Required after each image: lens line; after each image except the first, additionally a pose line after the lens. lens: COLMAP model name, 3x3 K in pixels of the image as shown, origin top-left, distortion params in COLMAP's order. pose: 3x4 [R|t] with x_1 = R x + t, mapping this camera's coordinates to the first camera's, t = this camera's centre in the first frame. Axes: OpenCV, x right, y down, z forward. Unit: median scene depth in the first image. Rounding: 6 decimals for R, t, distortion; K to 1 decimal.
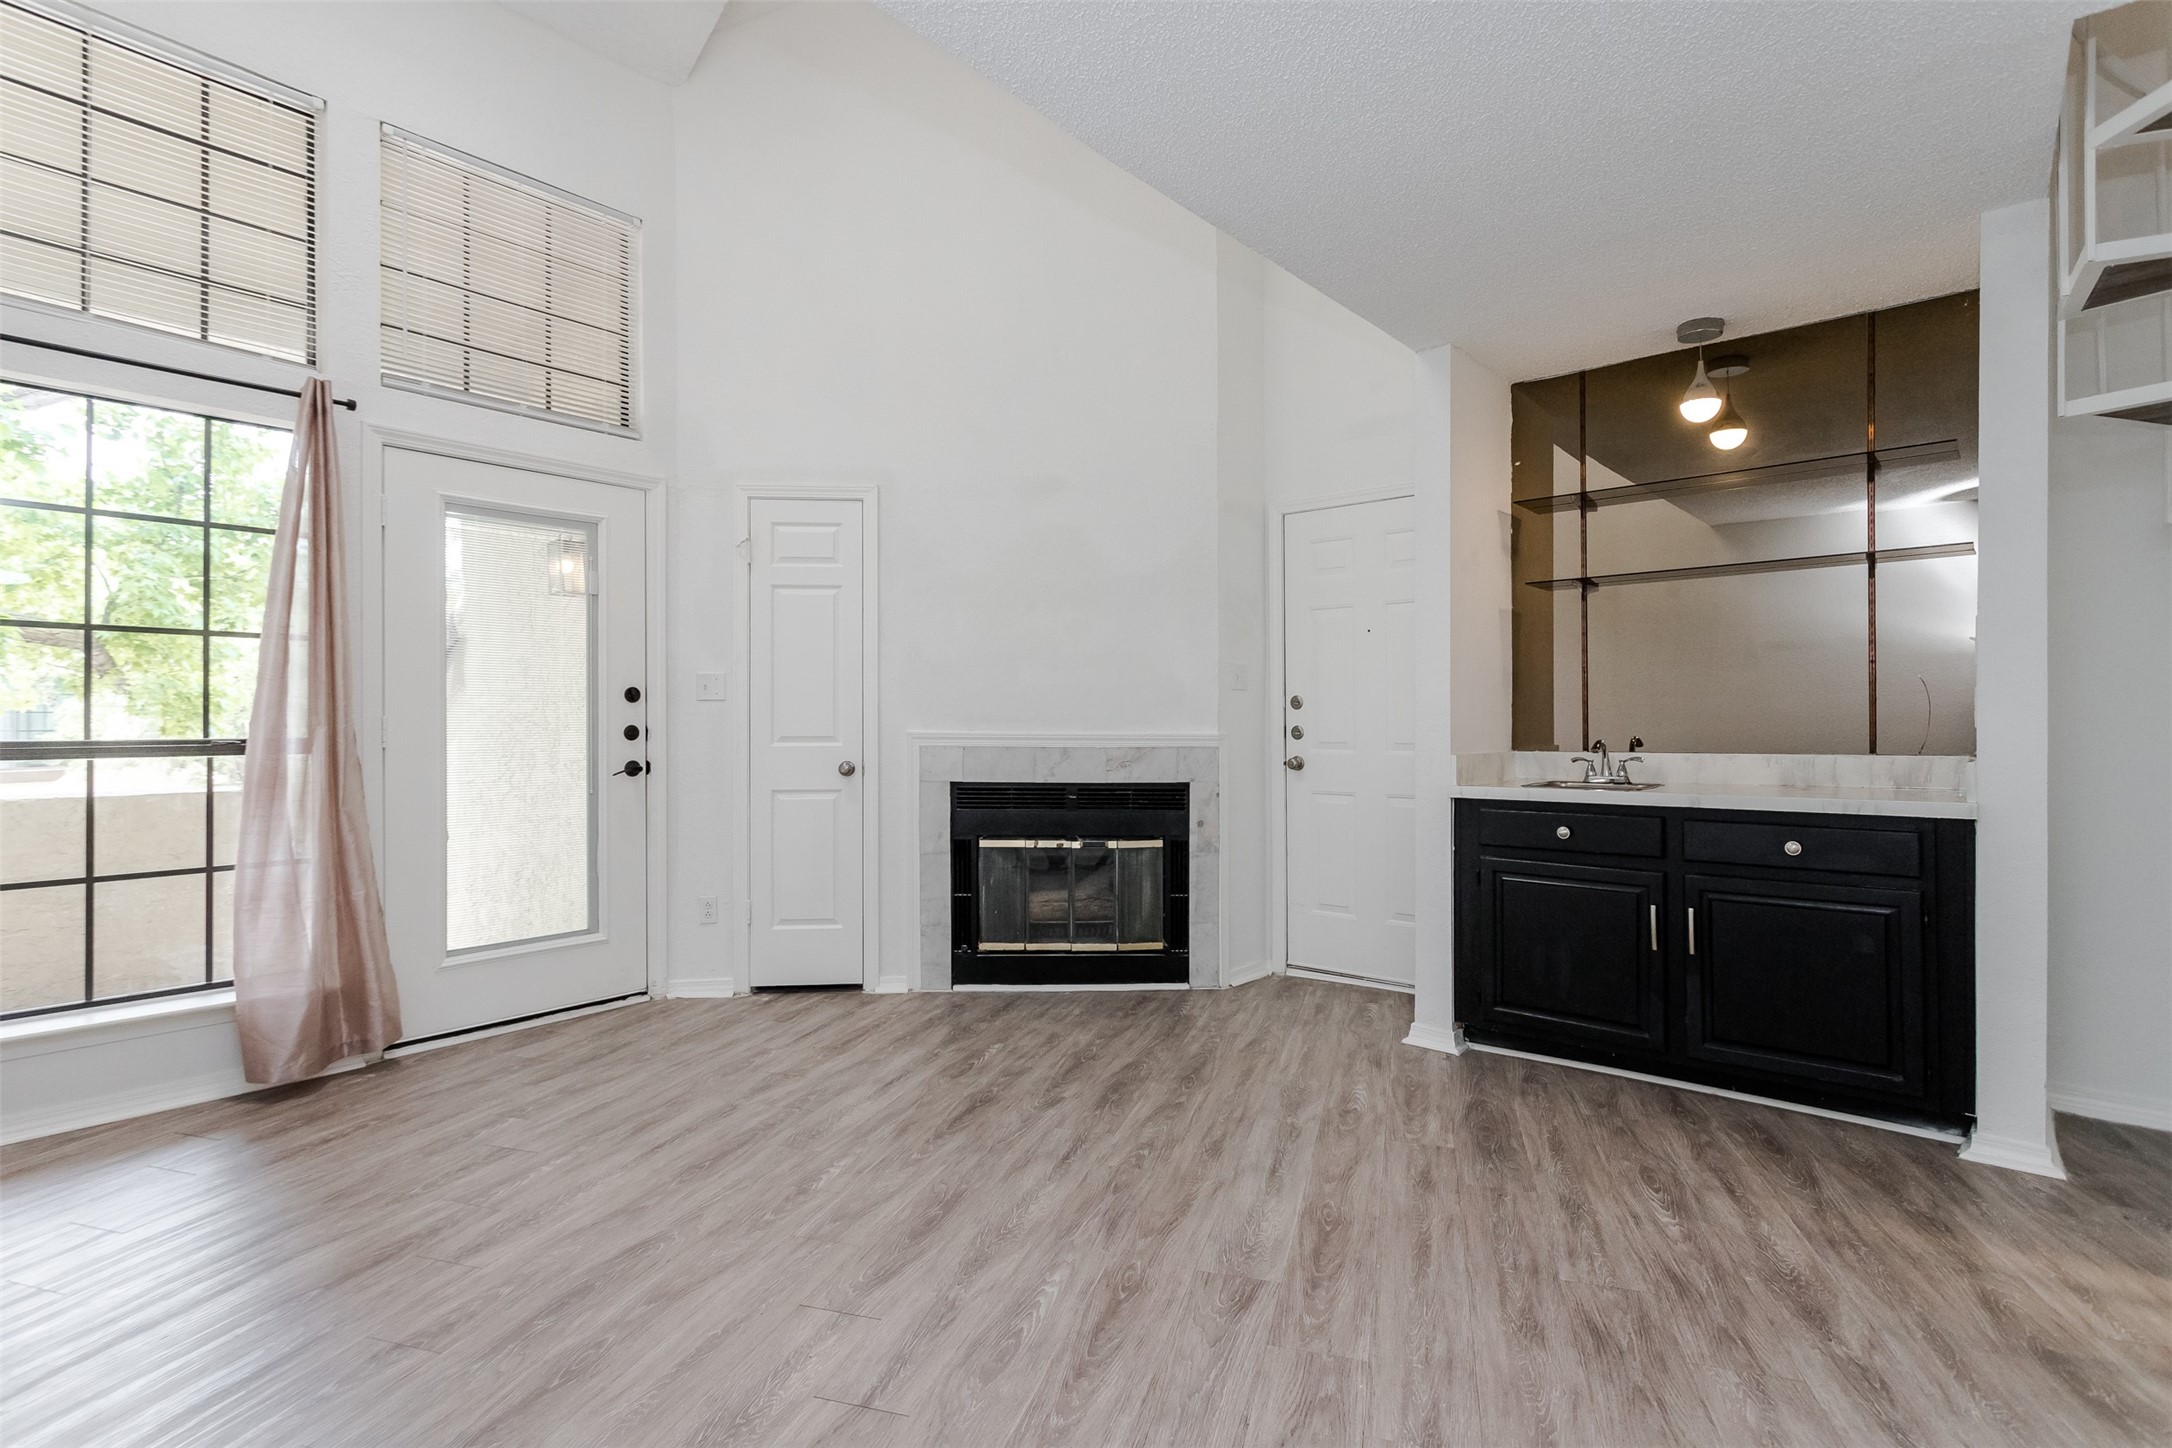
lens RADIAL K [[1037.0, 0, 1094.6], [0, 1037.0, 714.3], [0, 0, 1]] dist [0.002701, 0.000383]
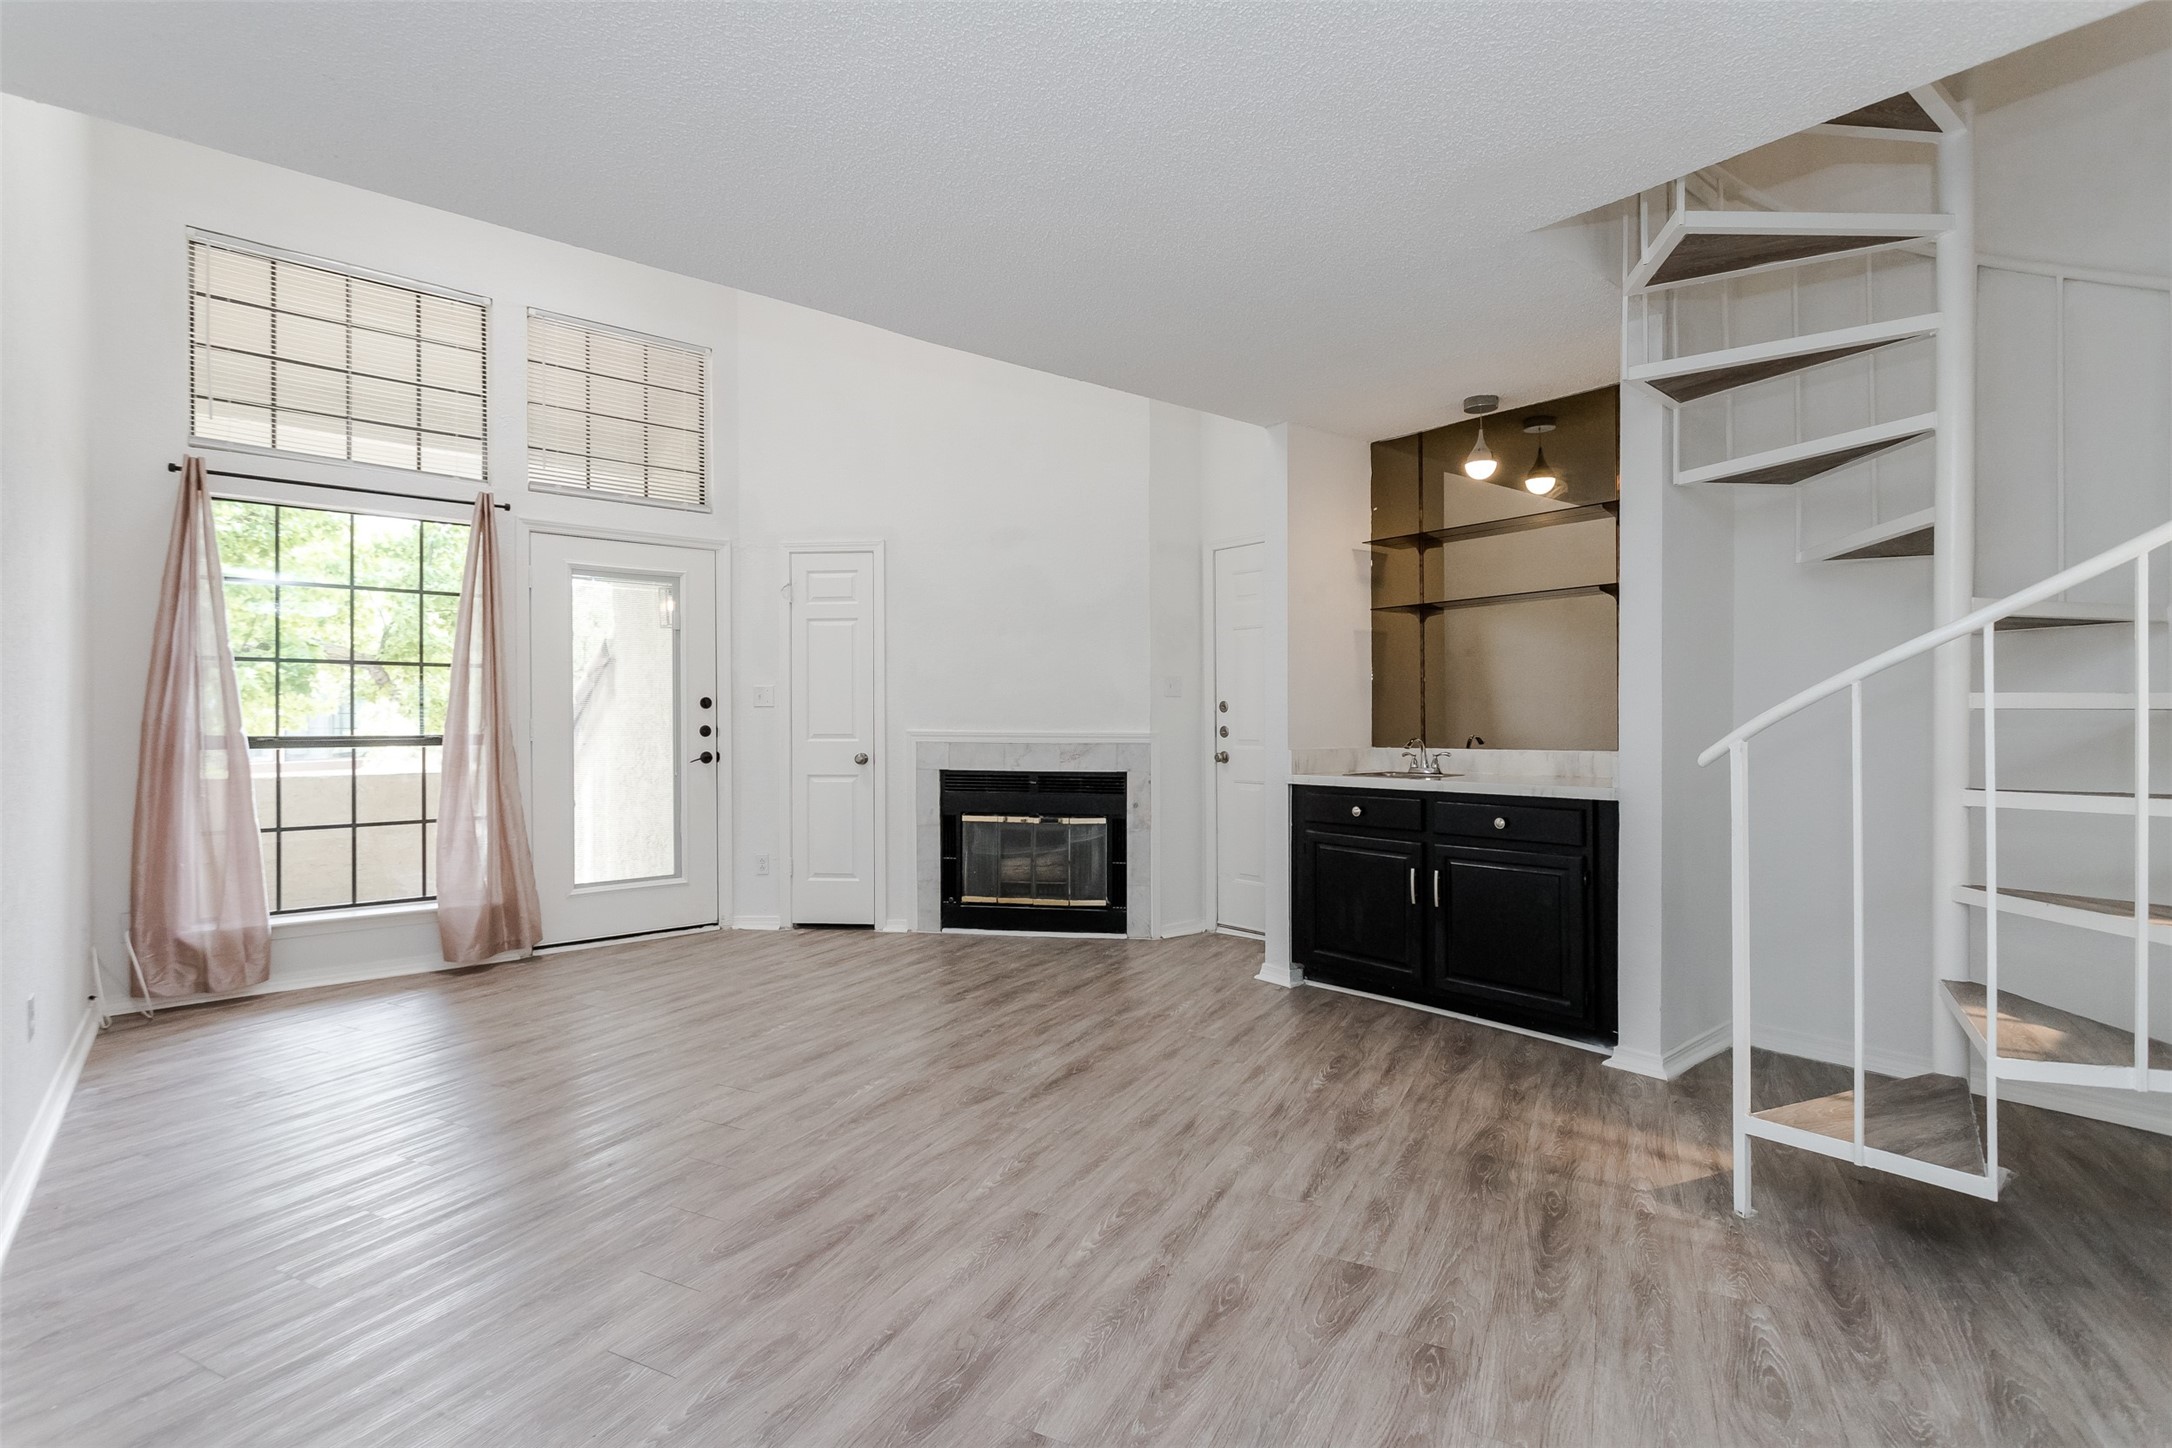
lens RADIAL K [[1029.3, 0, 1078.7], [0, 1029.3, 720.4], [0, 0, 1]] dist [-0.000382, -0.000159]
pose [[0.984059, -0.000274, -0.177840, 0.309308], [0.001653, 0.999970, 0.007606, -0.006256], [0.177833, -0.007779, 0.984030, -0.265113]]
